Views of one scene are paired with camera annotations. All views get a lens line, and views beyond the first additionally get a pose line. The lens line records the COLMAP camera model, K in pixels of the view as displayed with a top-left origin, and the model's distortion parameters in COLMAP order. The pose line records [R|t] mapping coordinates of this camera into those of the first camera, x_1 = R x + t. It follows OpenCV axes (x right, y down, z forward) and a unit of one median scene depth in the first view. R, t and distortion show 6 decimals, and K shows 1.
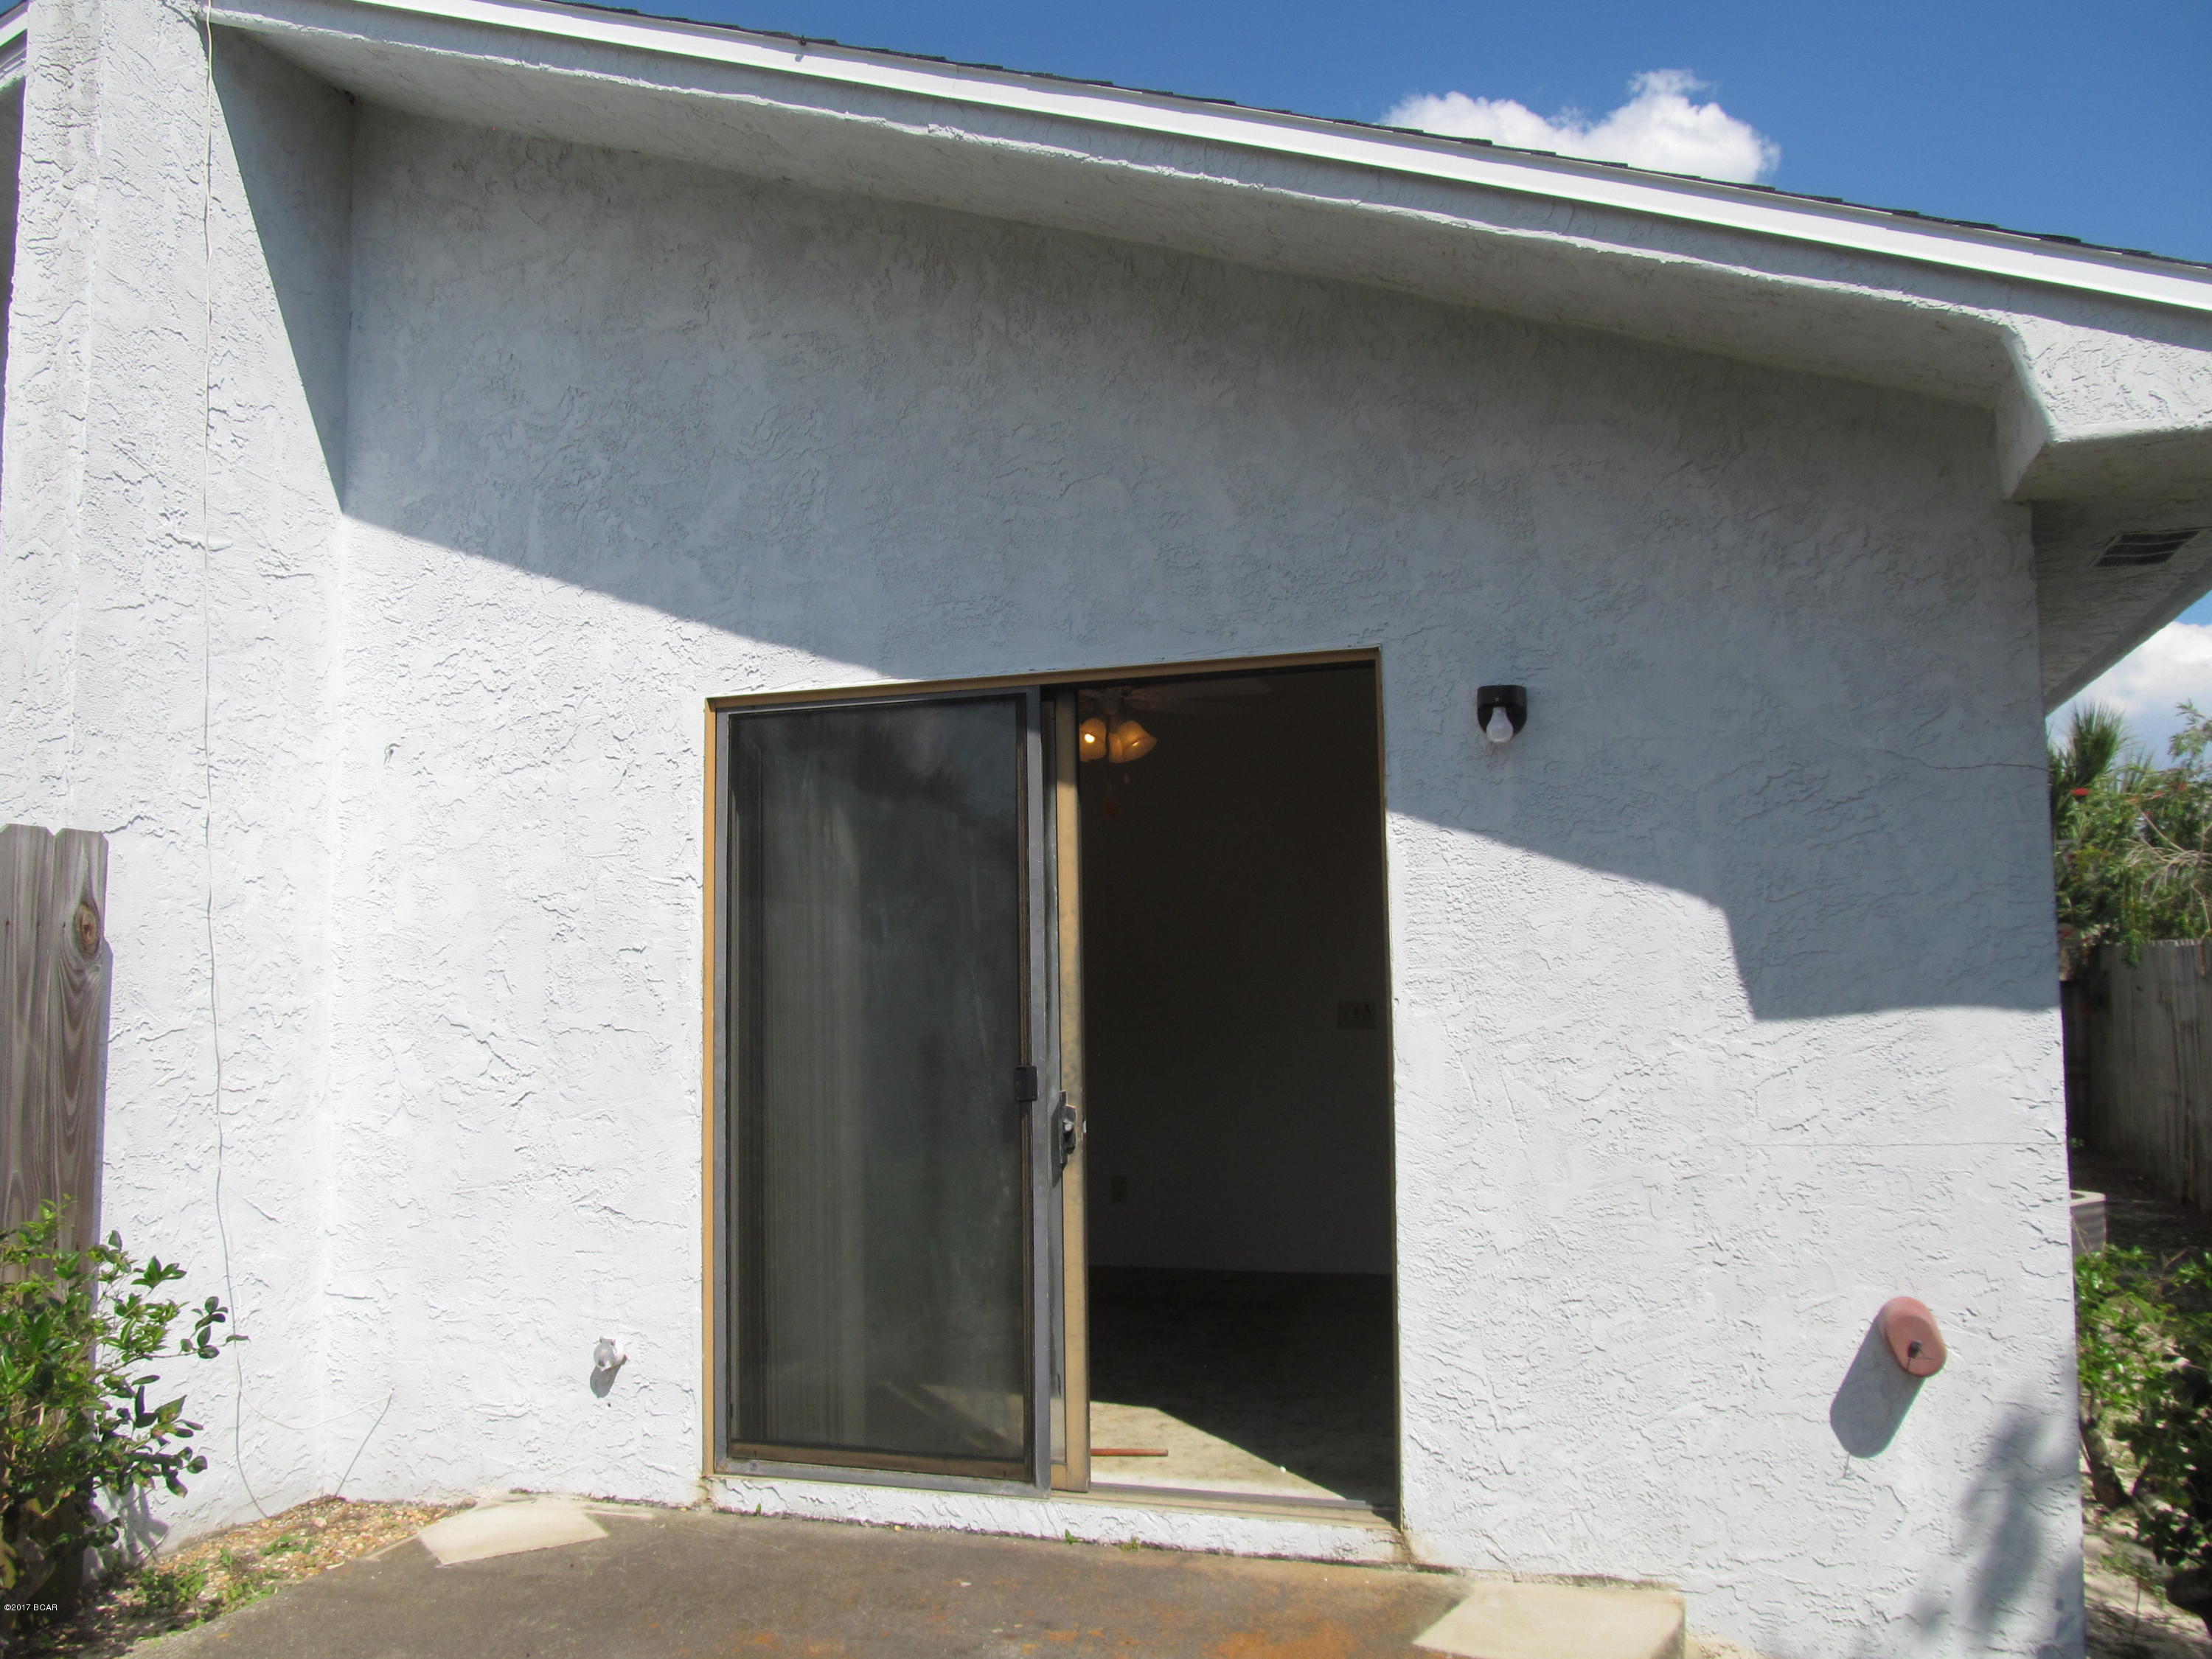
lens RADIAL K [[1828.9, 0, 1106.0], [0, 1828.9, 829.5], [0, 0, 1]] dist [-0.078118, 0.037983]
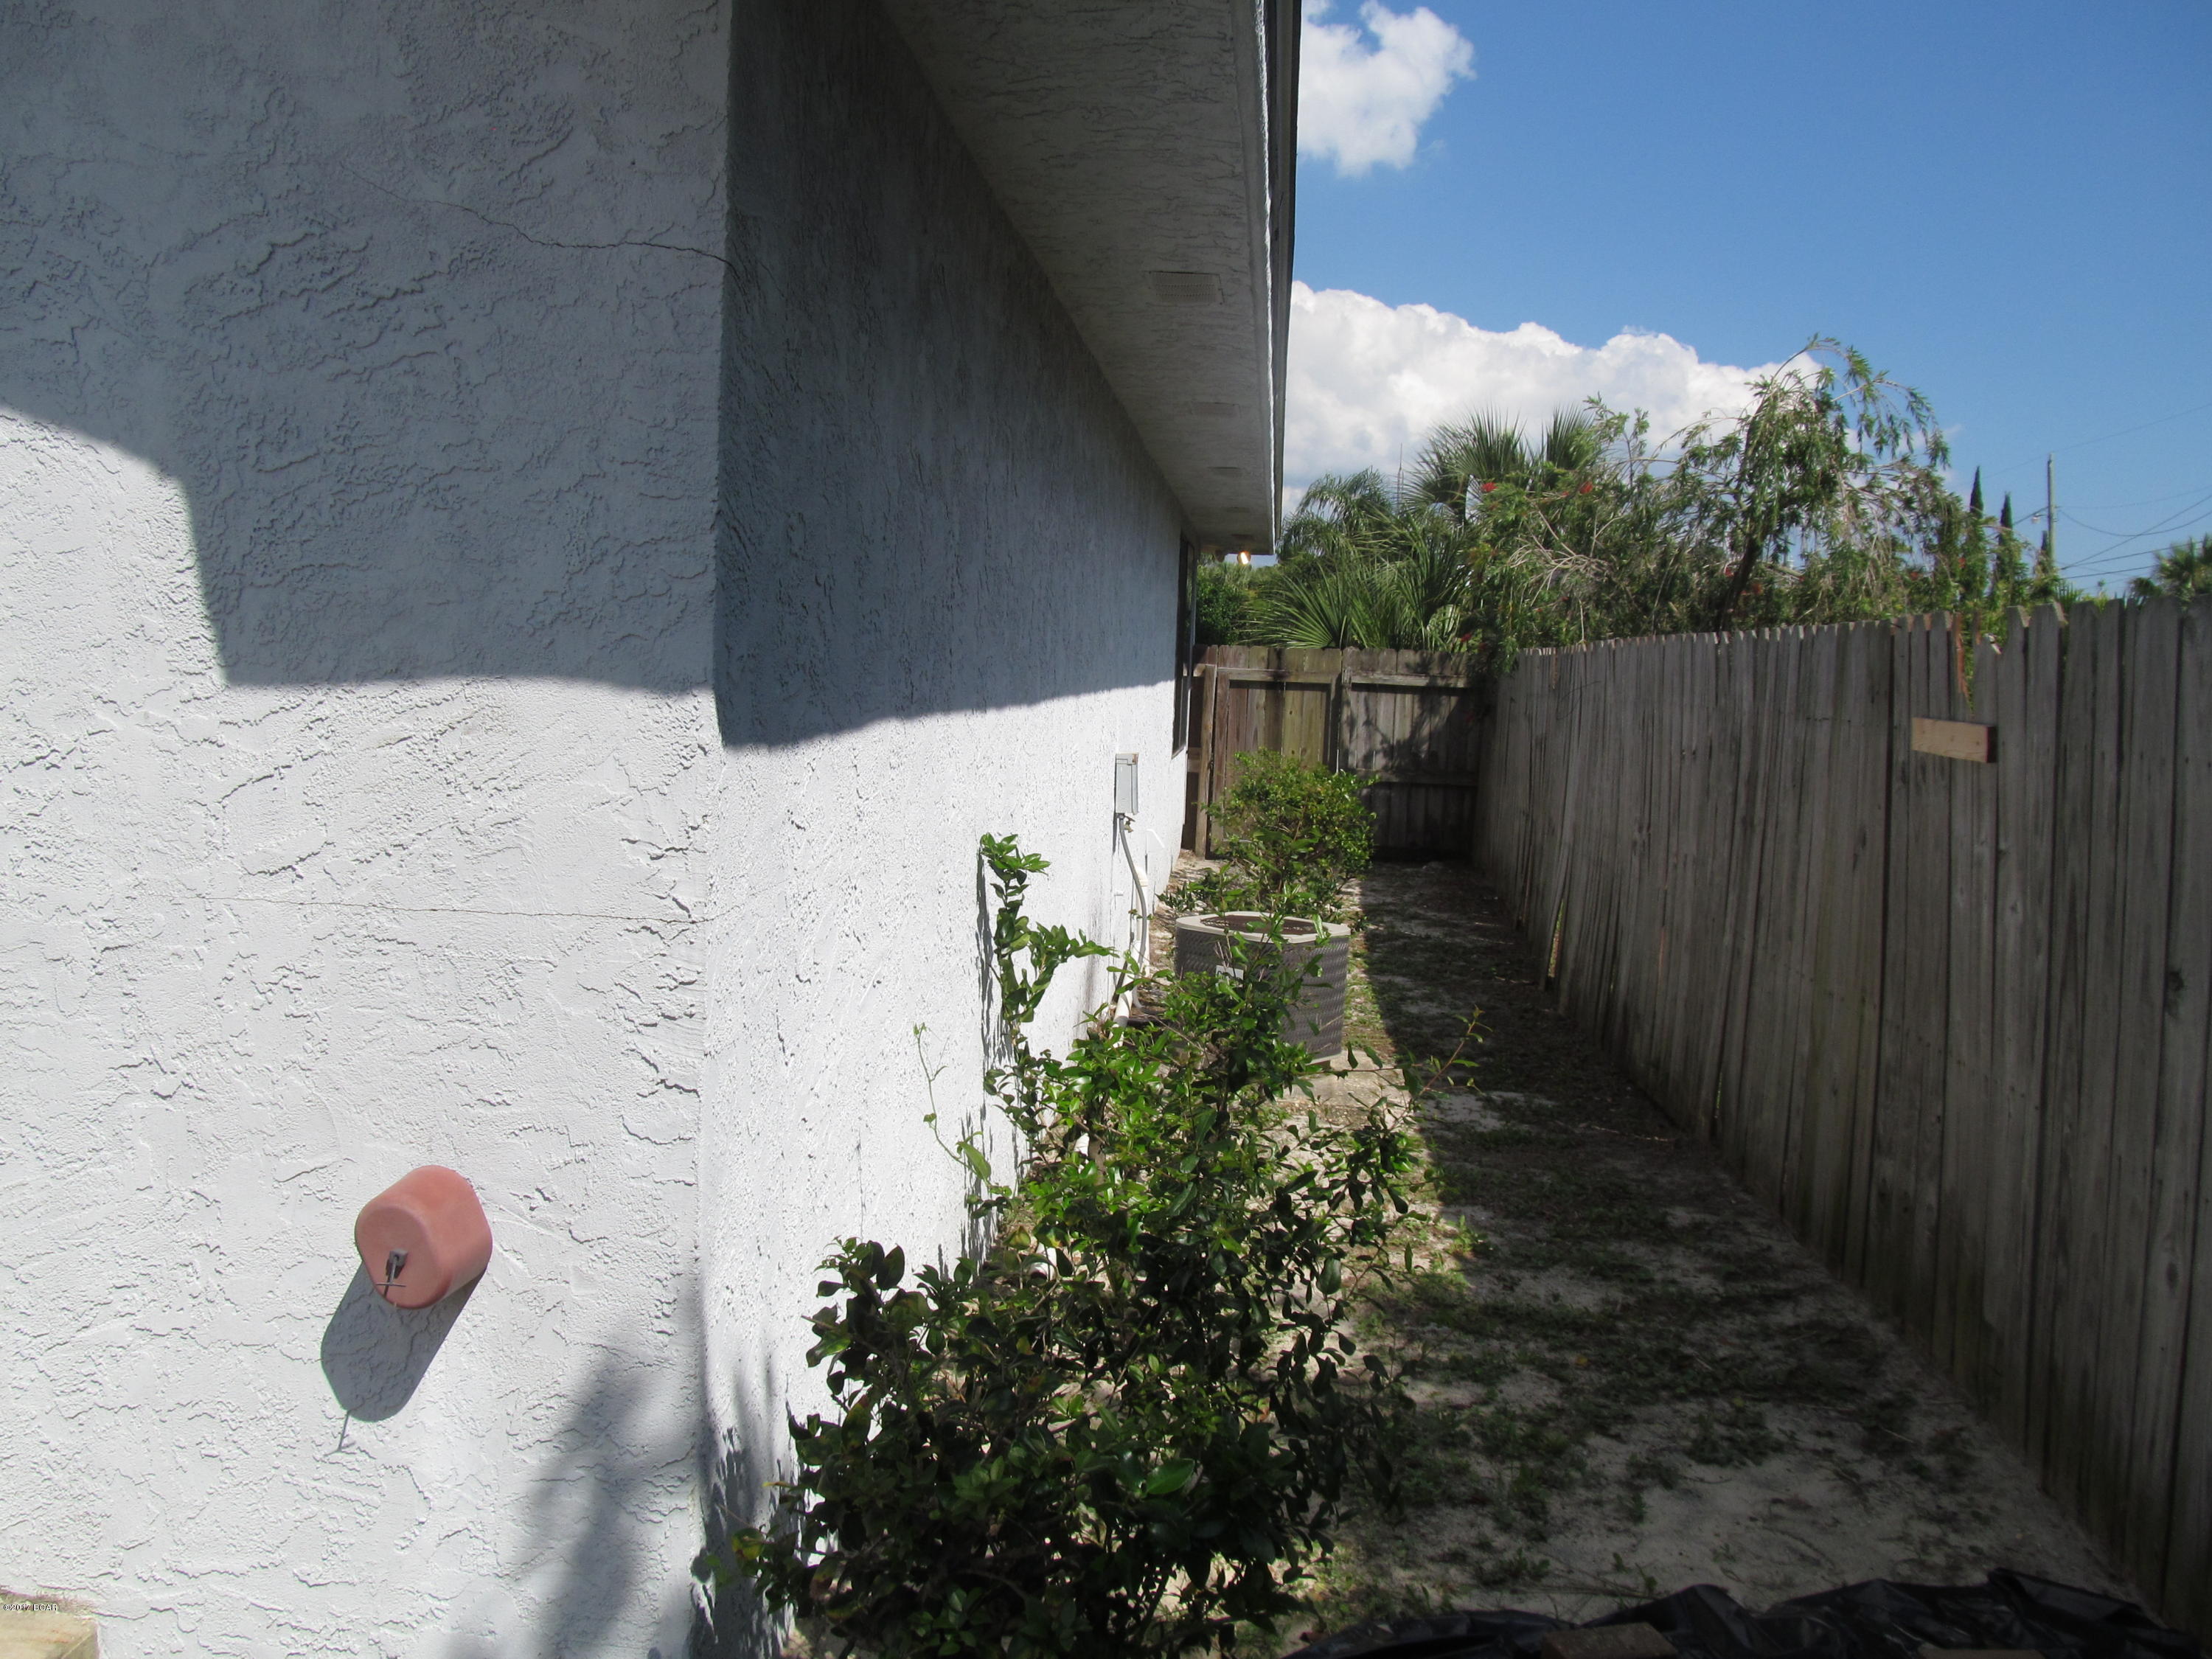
lens RADIAL K [[1828.9, 0, 1106.0], [0, 1828.9, 829.5], [0, 0, 1]] dist [-0.078118, 0.037983]
pose [[0.972455, 0.036244, 0.230254, 0.503624], [-0.076747, 0.982542, 0.169473, 0.034915], [-0.220092, -0.182476, 0.958260, 0.396744]]
